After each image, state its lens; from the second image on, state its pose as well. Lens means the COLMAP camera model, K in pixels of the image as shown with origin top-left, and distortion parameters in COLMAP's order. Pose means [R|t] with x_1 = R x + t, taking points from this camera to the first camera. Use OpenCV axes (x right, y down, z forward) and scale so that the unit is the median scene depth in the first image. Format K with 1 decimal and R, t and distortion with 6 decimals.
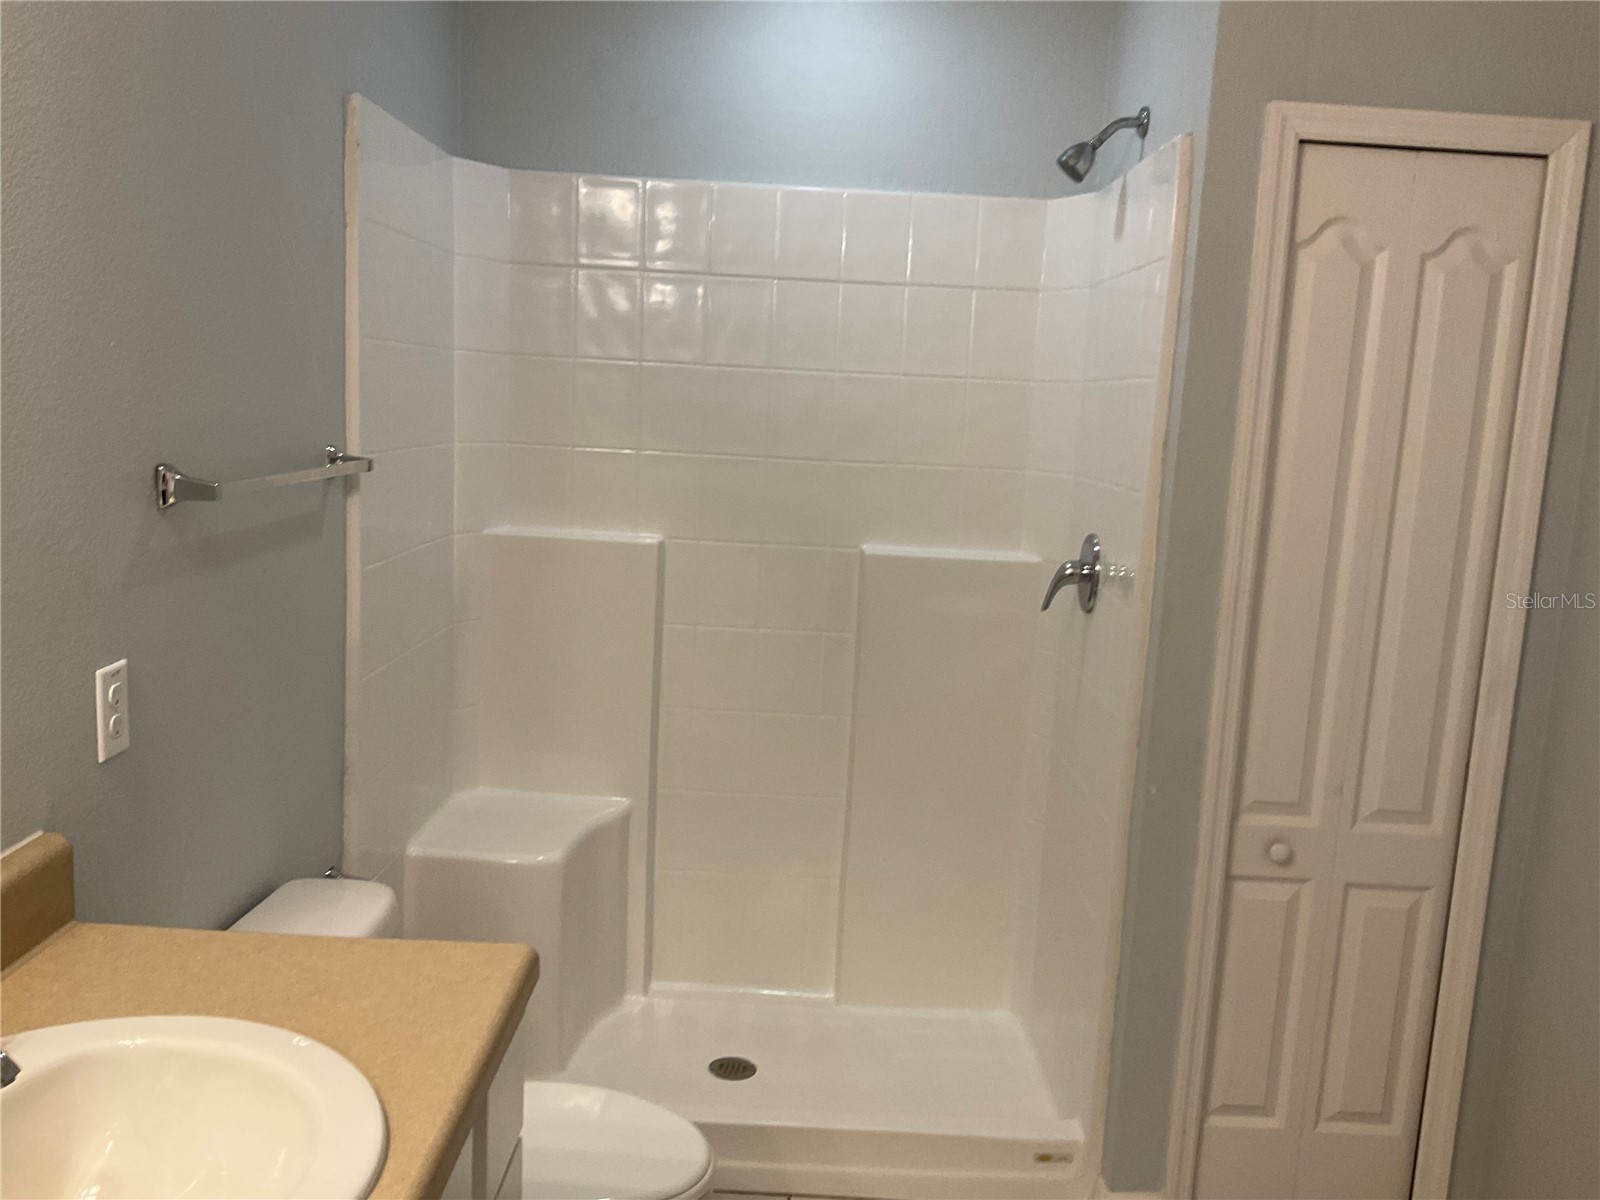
lens RADIAL K [[1304.8, 0, 800.0], [0, 1304.8, 600.0], [0, 0, 1]] dist [0.099231, -0.187577]
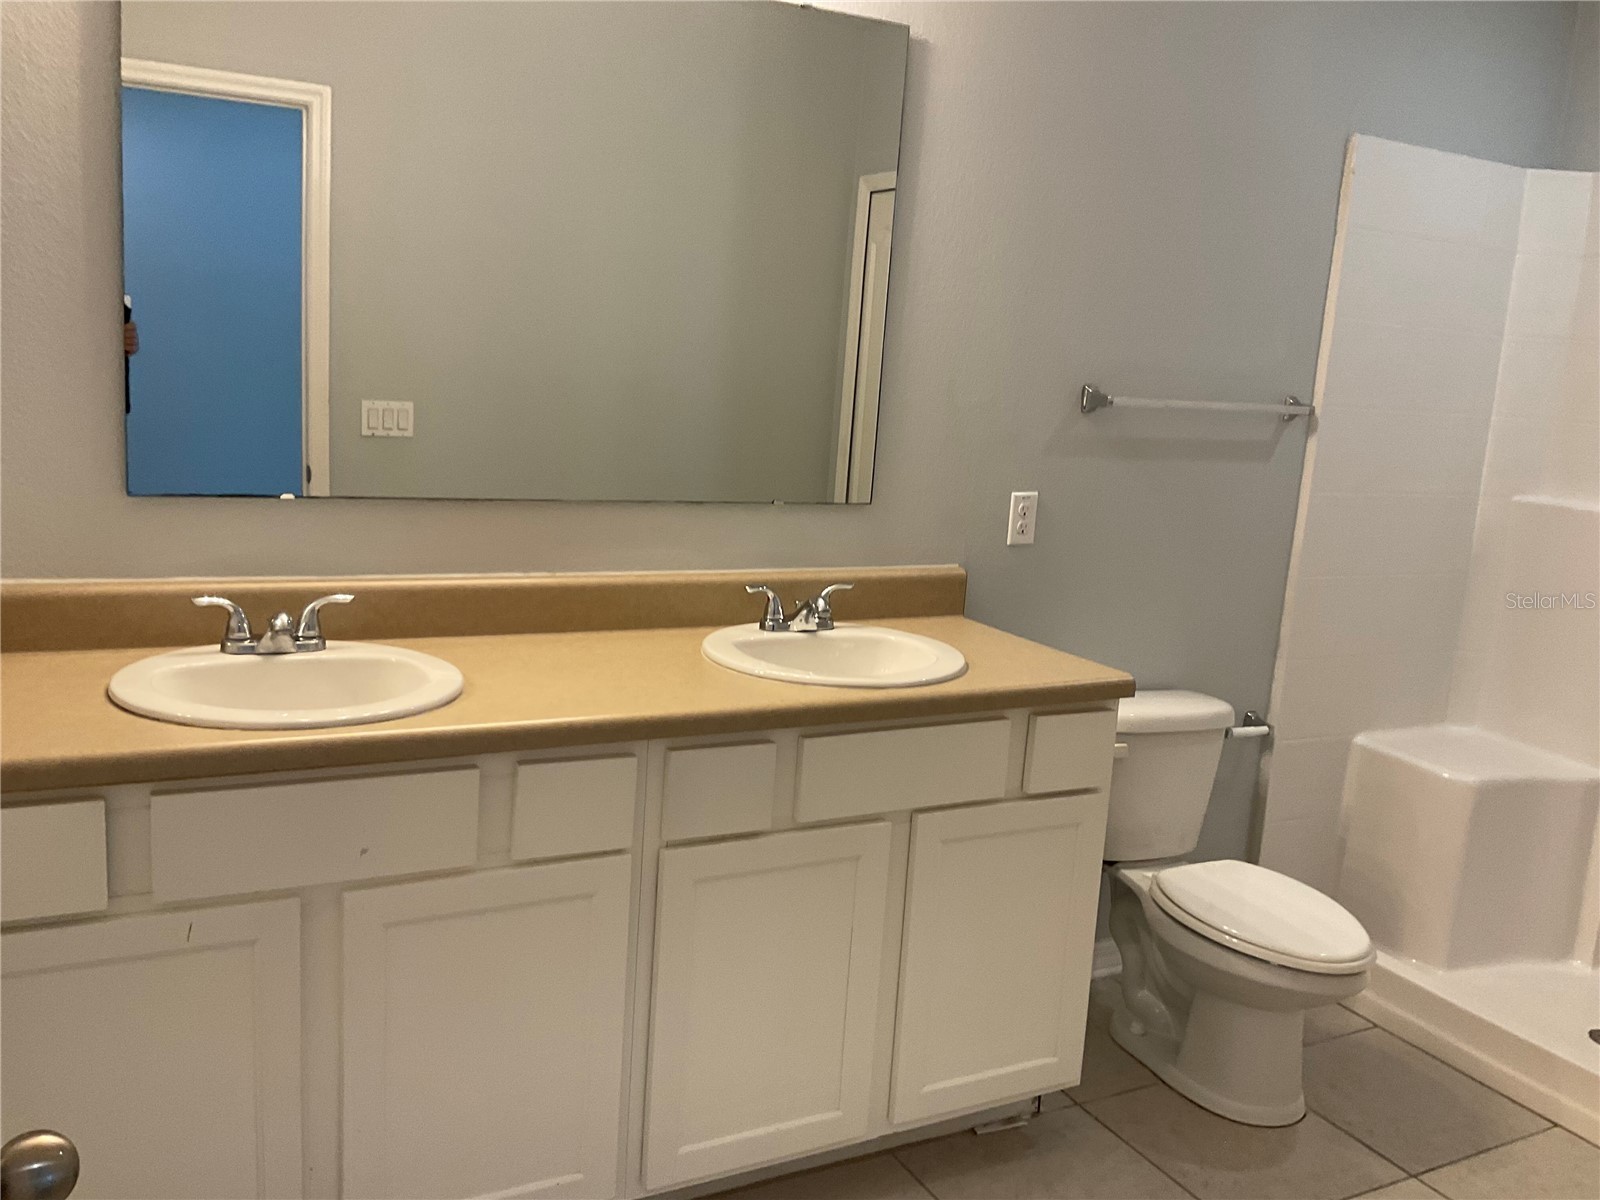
lens RADIAL K [[1336.8, 0, 844.1], [0, 1336.8, 602.8], [0, 0, 1]] dist [0.101627, -0.207648]
pose [[0.497425, 0.137062, -0.856611, 0.596325], [-0.173497, 0.983208, 0.056571, 0.087137], [0.849981, 0.120479, 0.512852, -0.075625]]
